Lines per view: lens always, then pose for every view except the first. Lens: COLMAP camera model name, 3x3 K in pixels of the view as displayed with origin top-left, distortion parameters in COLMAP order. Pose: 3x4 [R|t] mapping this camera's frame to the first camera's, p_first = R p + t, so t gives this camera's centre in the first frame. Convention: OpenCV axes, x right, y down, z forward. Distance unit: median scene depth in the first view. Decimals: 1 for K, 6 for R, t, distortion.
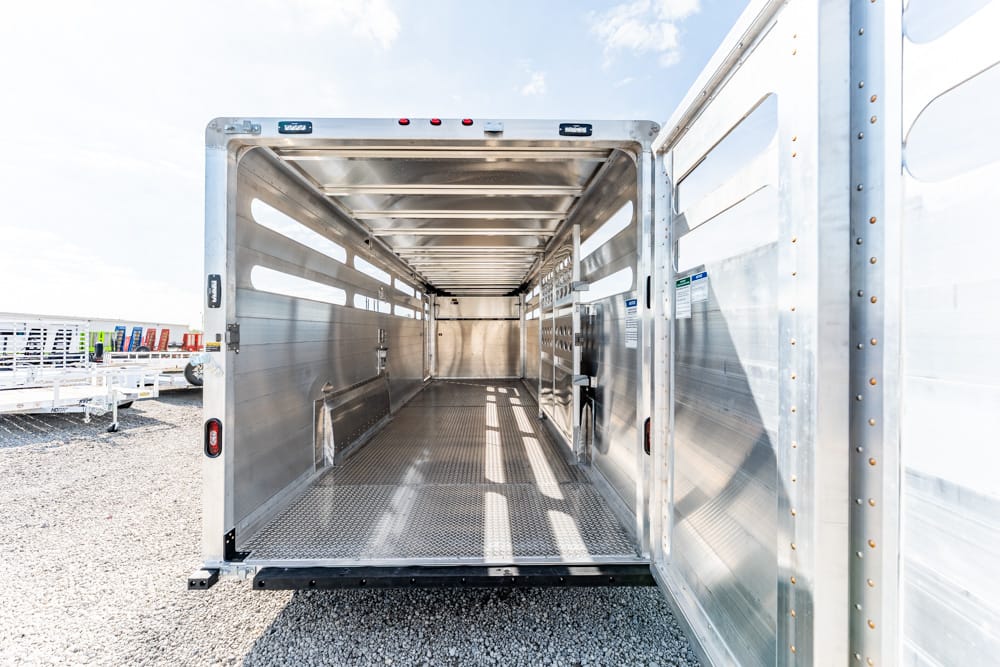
lens RADIAL K [[391.1, 0, 499.3], [0, 391.1, 330.7], [0, 0, 1]] dist [-0.000463, 0.000321]
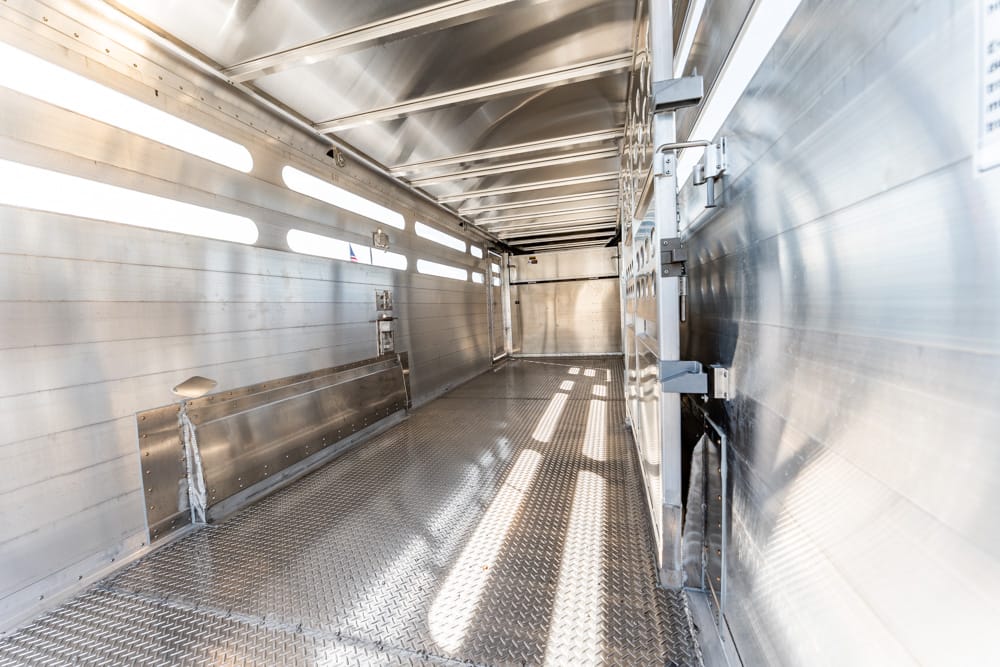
lens RADIAL K [[391.1, 0, 498.1], [0, 391.1, 330.0], [0, 0, 1]] dist [-0.000207, 0.000003]
pose [[0.953336, -0.030780, -0.300338, 0.067409], [0.049951, 0.997160, 0.056361, 0.024600], [0.297750, -0.068734, 0.952166, 0.265375]]
